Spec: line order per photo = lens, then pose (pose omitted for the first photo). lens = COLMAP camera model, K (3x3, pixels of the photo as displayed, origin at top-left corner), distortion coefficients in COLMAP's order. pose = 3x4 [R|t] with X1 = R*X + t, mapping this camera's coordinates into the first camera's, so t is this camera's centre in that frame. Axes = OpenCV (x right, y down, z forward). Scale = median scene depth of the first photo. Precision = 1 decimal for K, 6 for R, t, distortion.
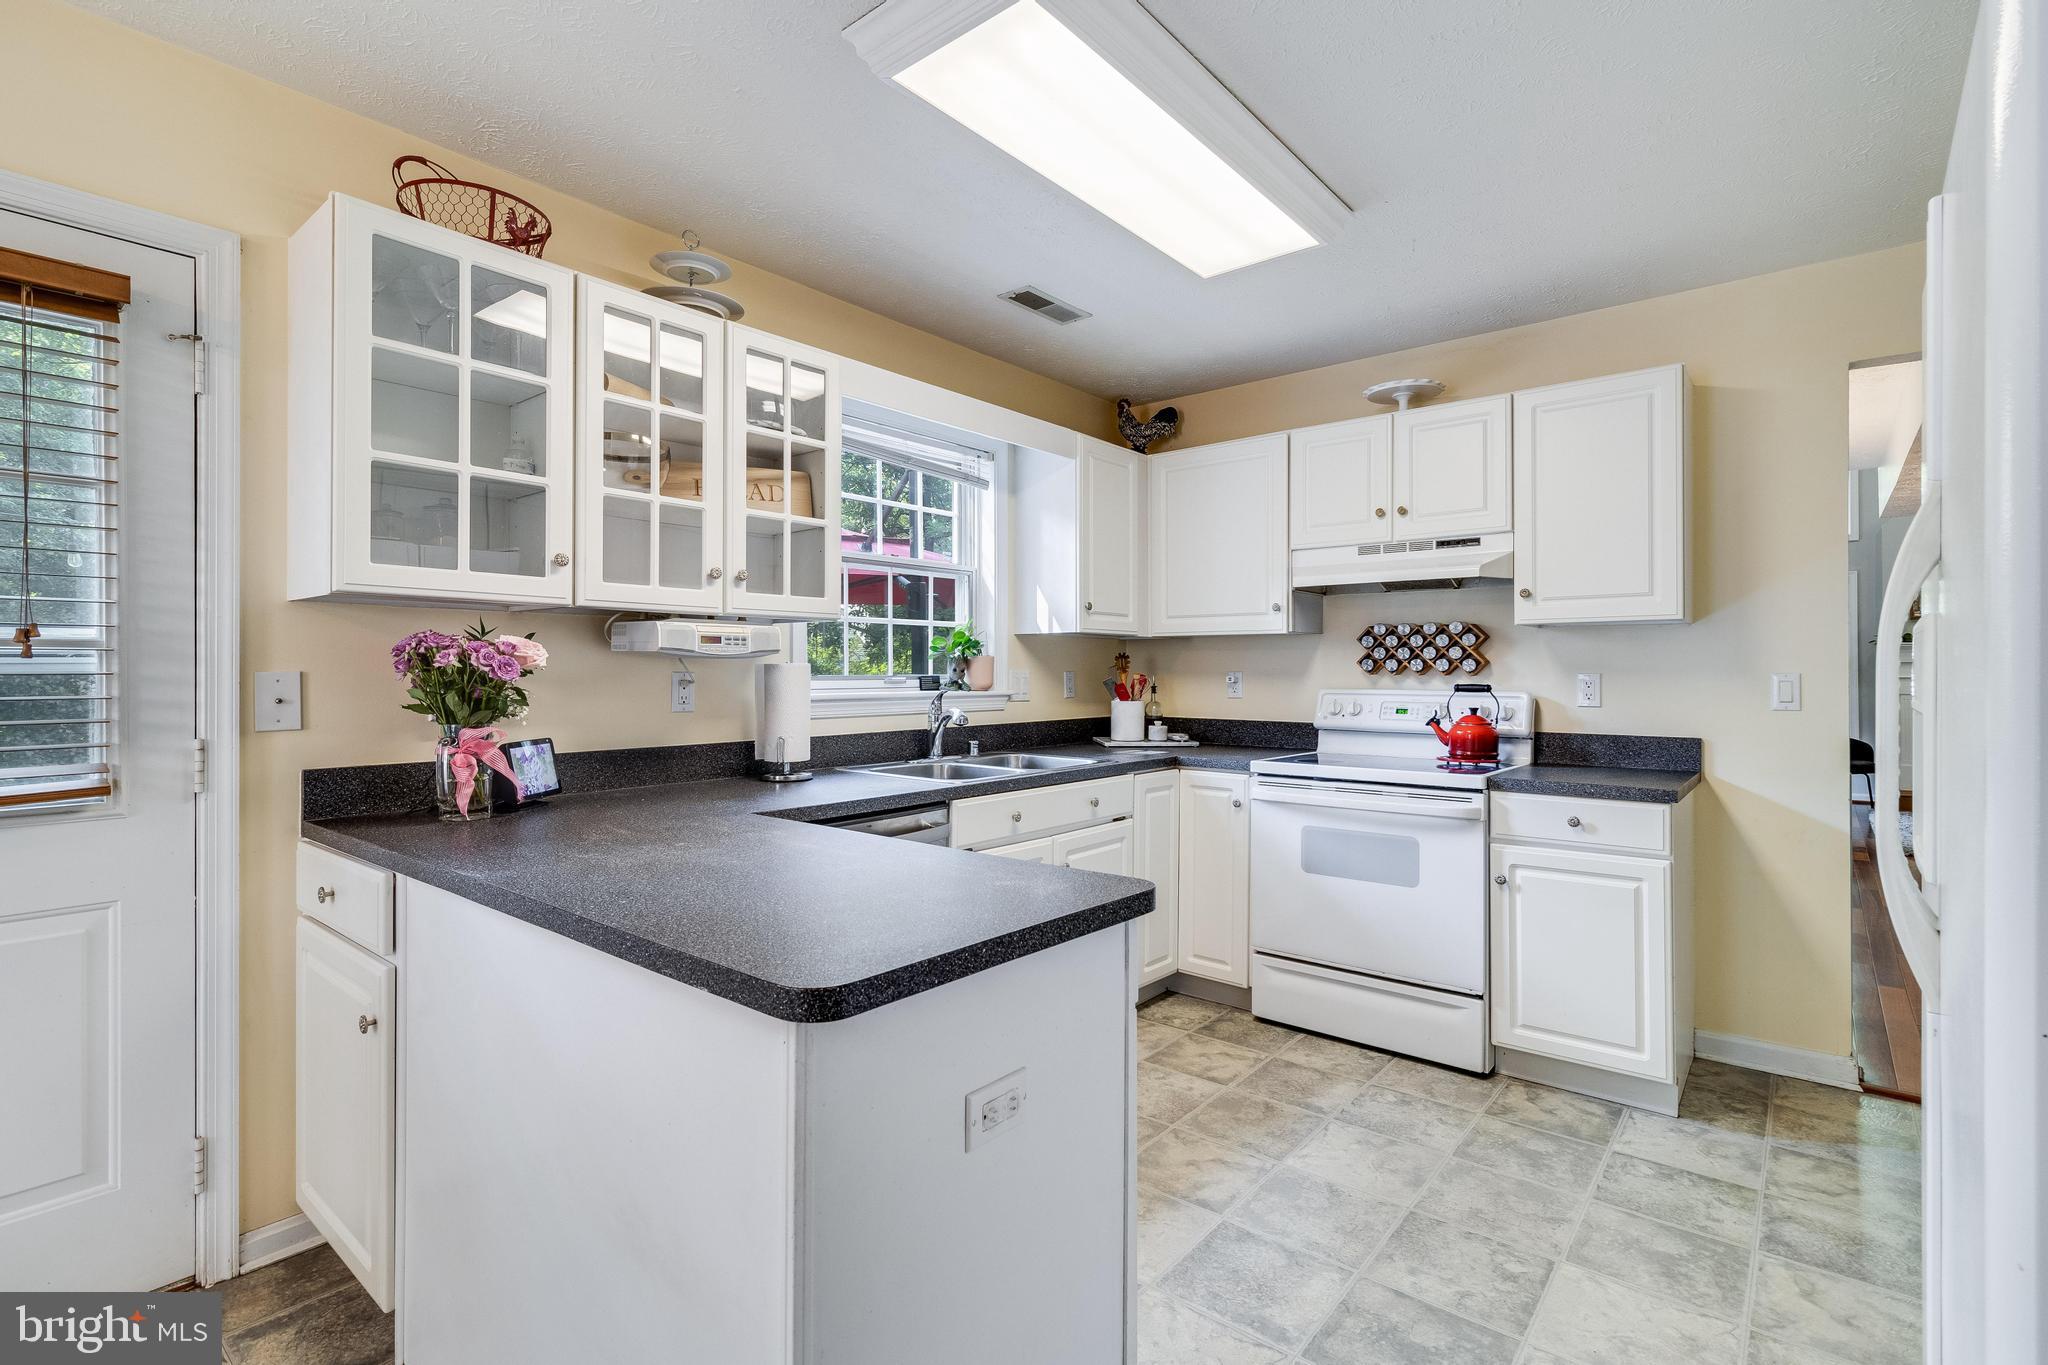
lens RADIAL K [[954.7, 0, 1015.8], [0, 954.7, 668.5], [0, 0, 1]] dist [0.000666, -0.000160]
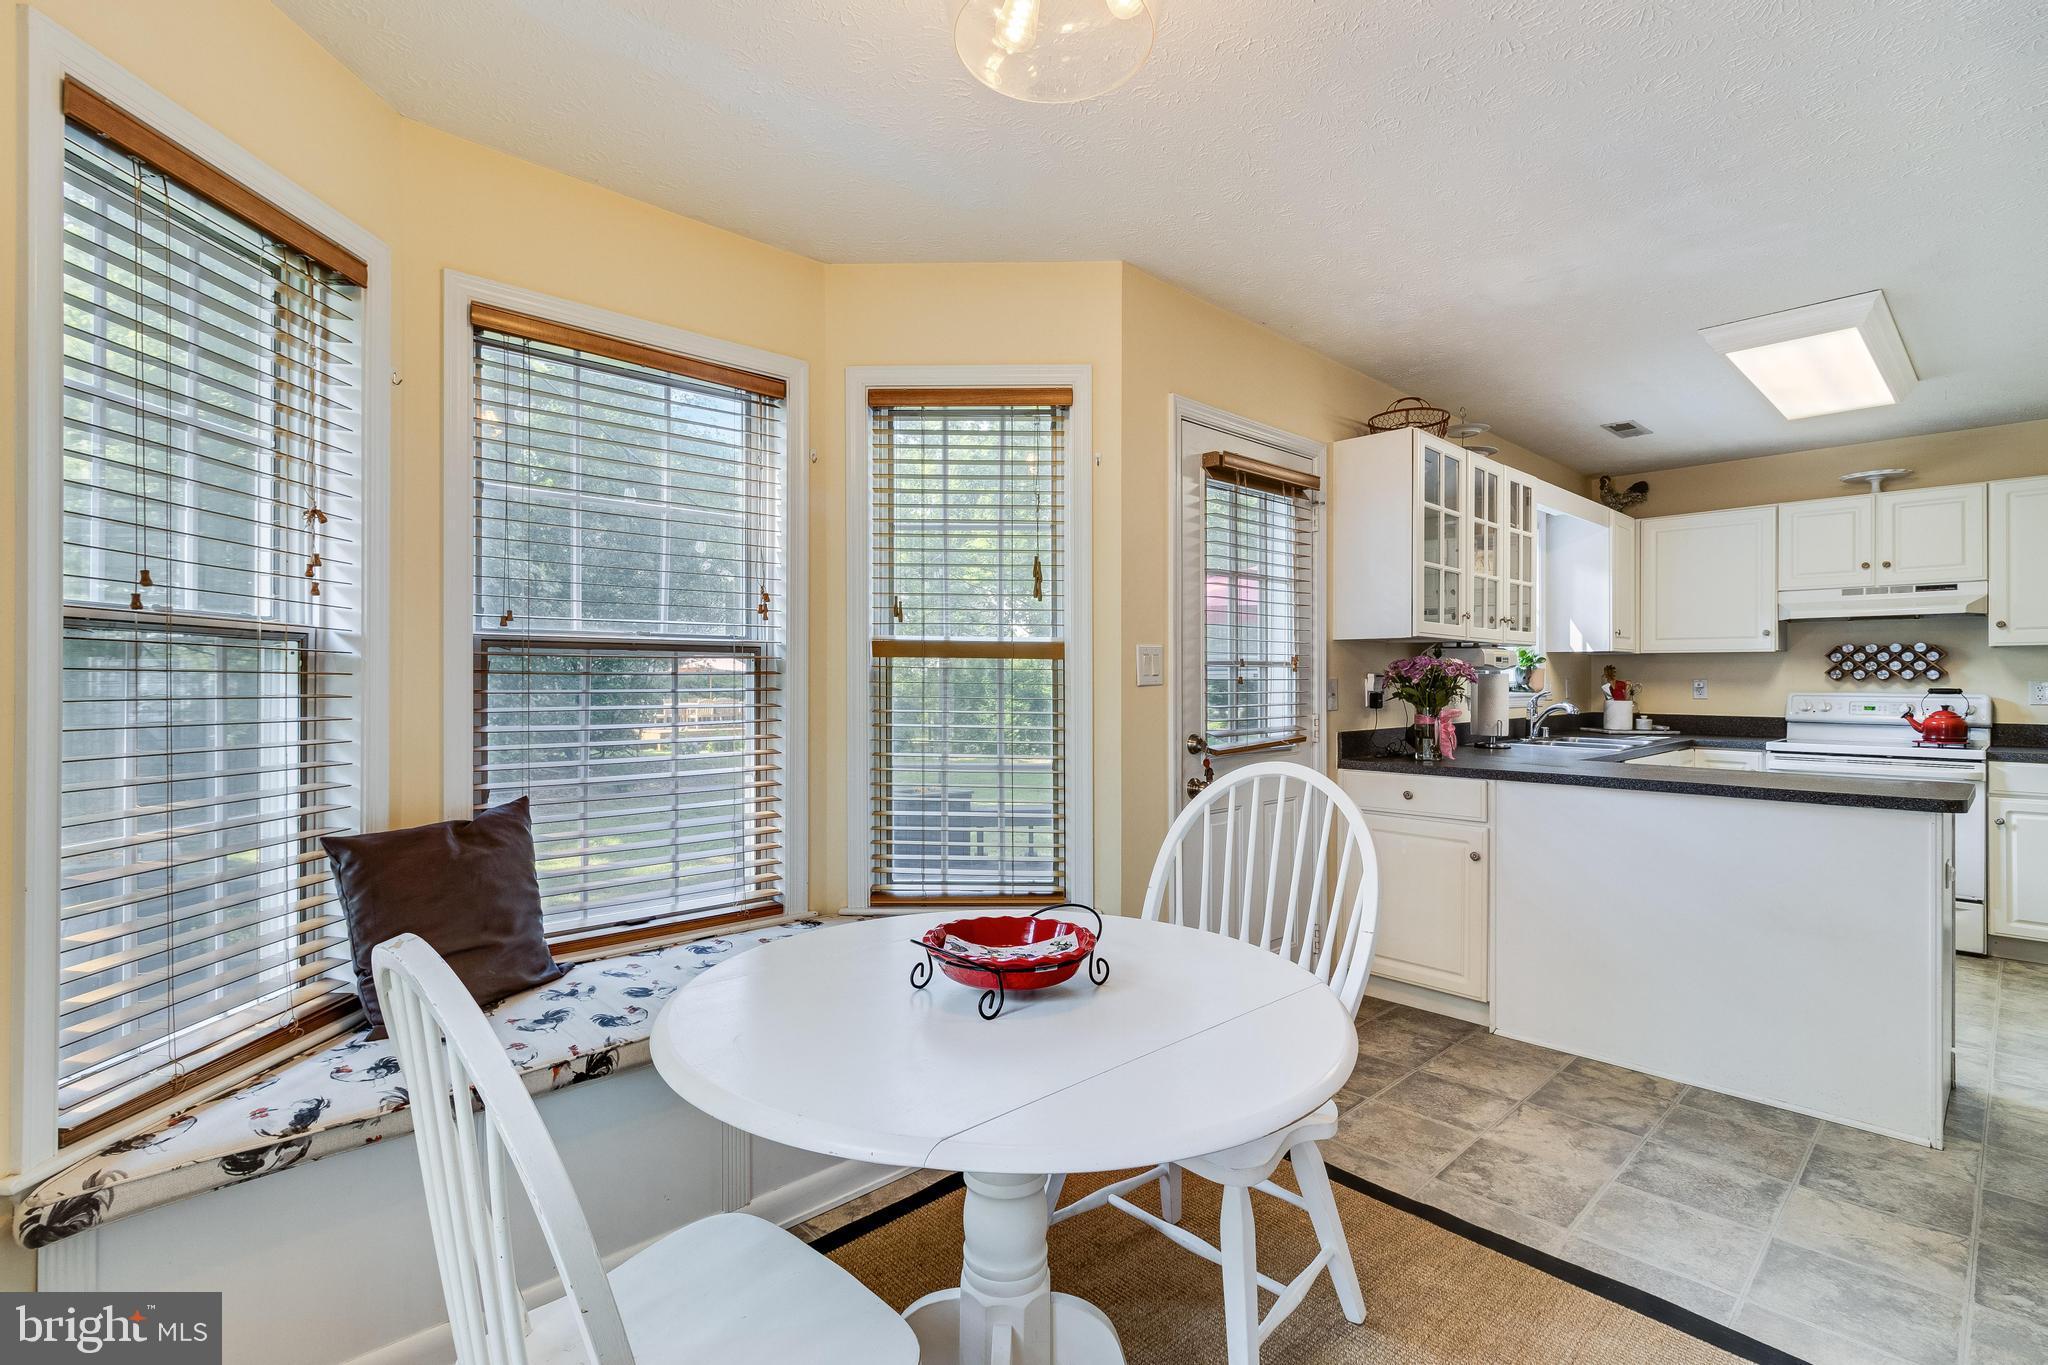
lens RADIAL K [[945.5, 0, 1012.7], [0, 945.5, 677.9], [0, 0, 1]] dist [0.000726, -0.000120]
pose [[0.992629, 0.000486, -0.121195, -0.711292], [-0.000368, 0.999999, 0.000999, 0.000292], [0.121195, -0.000947, 0.992628, -0.541477]]
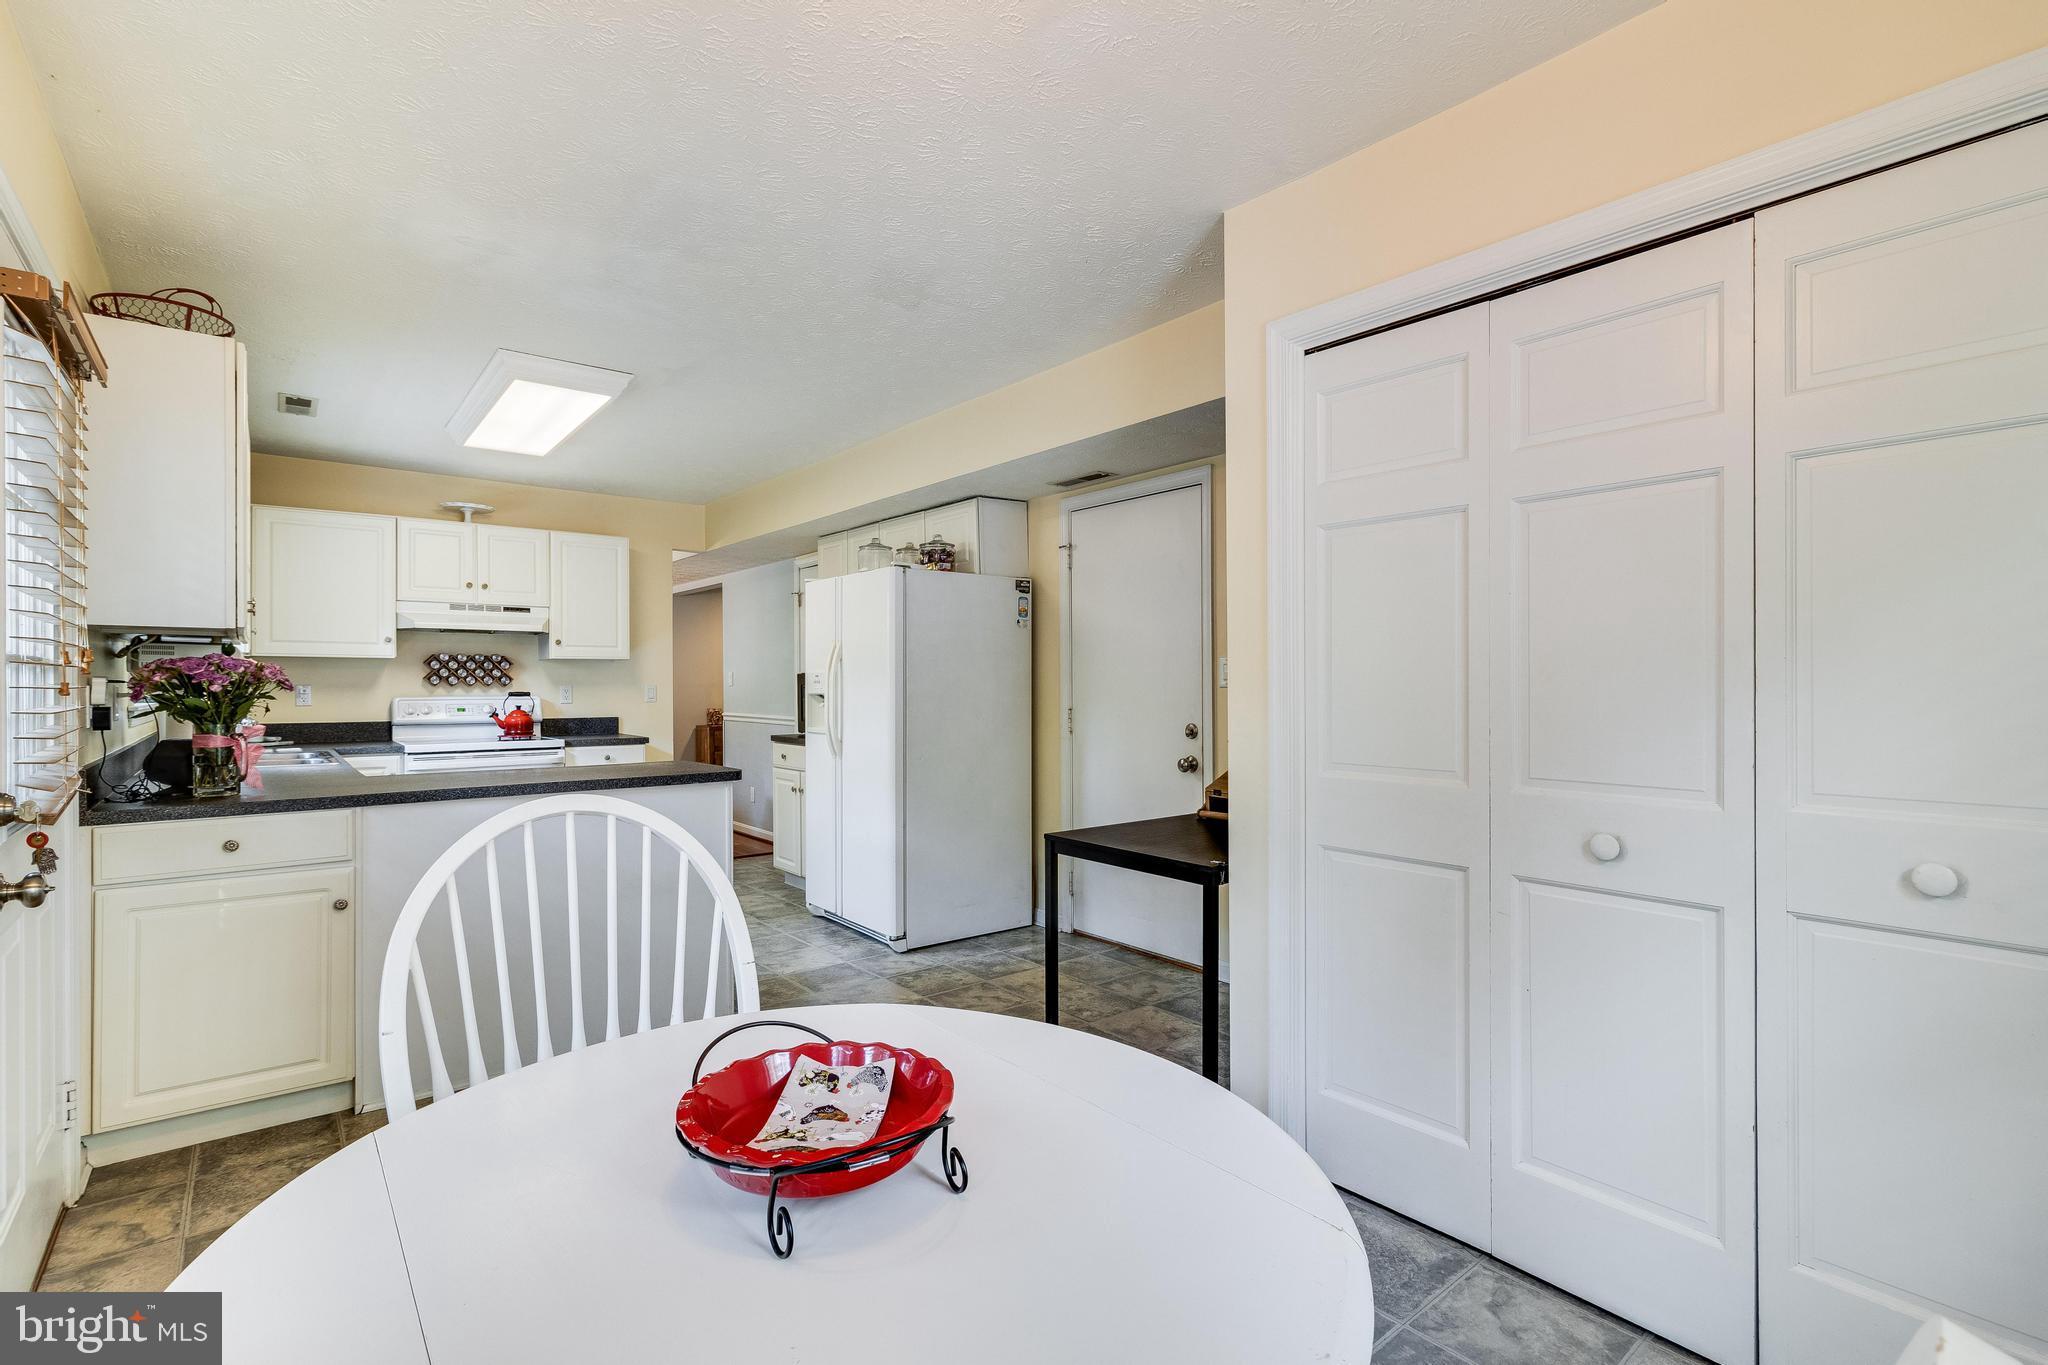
lens RADIAL K [[946.9, 0, 1019.2], [0, 946.9, 683.9], [0, 0, 1]] dist [-0.000184, 0.000391]
pose [[0.192497, -0.001283, 0.981297, -1.028981], [-0.000237, 0.999999, 0.001354, -0.000275], [-0.981298, -0.000493, 0.192497, -0.214669]]
